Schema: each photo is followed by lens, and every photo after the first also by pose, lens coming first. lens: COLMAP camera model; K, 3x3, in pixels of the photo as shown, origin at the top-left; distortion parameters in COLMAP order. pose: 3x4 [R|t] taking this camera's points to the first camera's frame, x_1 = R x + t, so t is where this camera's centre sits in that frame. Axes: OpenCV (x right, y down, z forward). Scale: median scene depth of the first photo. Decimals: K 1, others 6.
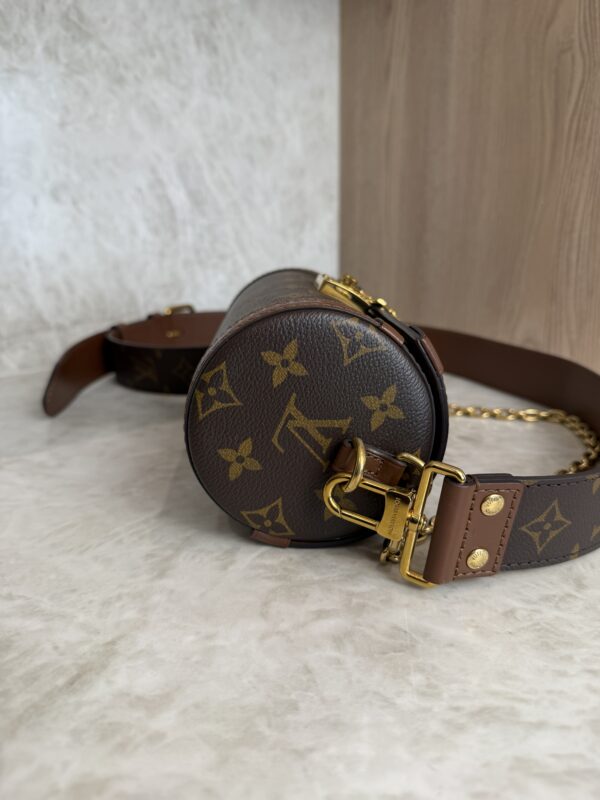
lens RADIAL K [[590.4, 0, 300.8], [0, 590.4, 397.9], [0, 0, 1]] dist [-0.038631, 0.003043]
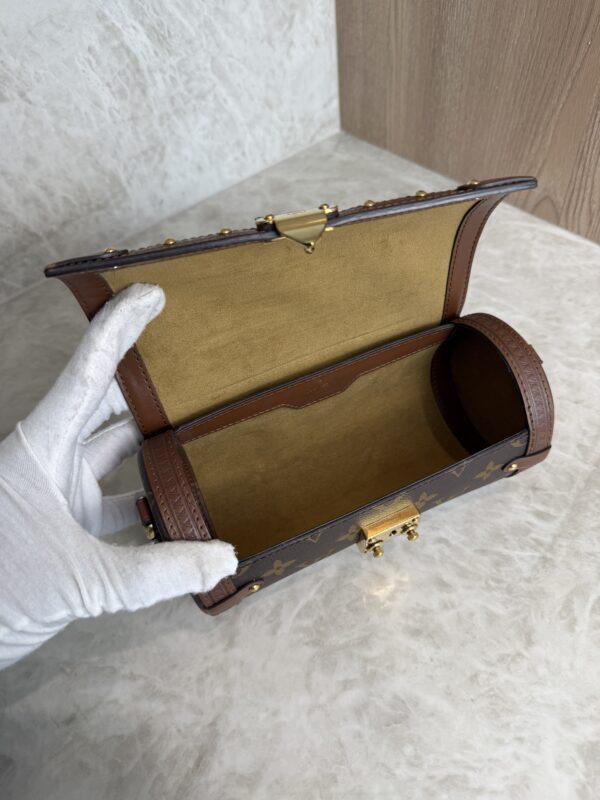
lens RADIAL K [[585.5, 0, 301.0], [0, 585.5, 399.1], [0, 0, 1]] dist [-0.034649, 0.010087]
pose [[0.996679, -0.072965, -0.036166, 0.023977], [0.080796, 0.830374, 0.551318, -0.971811], [-0.010195, -0.552409, 0.833511, 0.162232]]
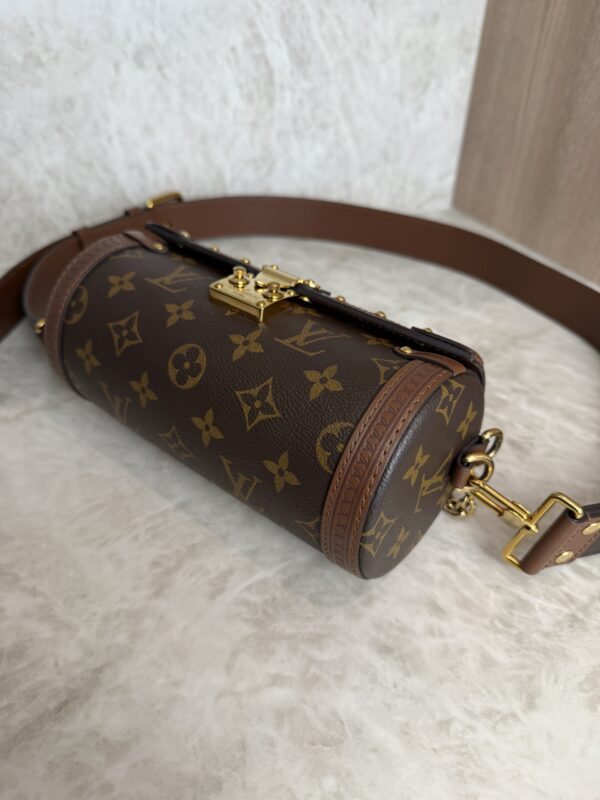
lens RADIAL K [[593.4, 0, 300.0], [0, 593.4, 400.0], [0, 0, 1]] dist [-0.045431, 0.015550]
pose [[0.969605, 0.180249, -0.165459, 0.155094], [-0.112215, 0.928517, 0.353926, -0.496644], [0.217426, -0.324601, 0.920521, 0.132091]]
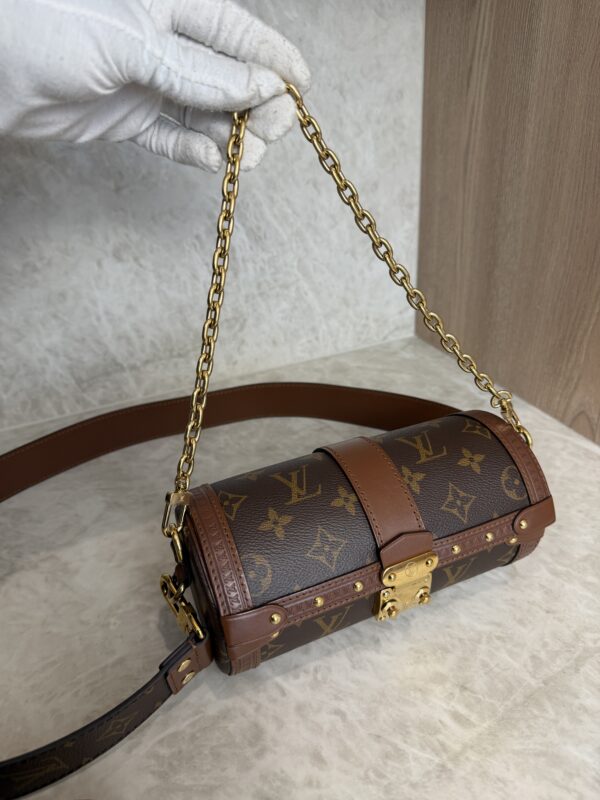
lens RADIAL K [[578.1, 0, 298.9], [0, 578.1, 400.0], [0, 0, 1]] dist [0.006501, -0.033156]
pose [[0.957412, 0.090553, -0.274157, 0.542523], [-0.026666, 0.973219, 0.228328, -0.819992], [0.287491, -0.211294, 0.934186, 0.071153]]
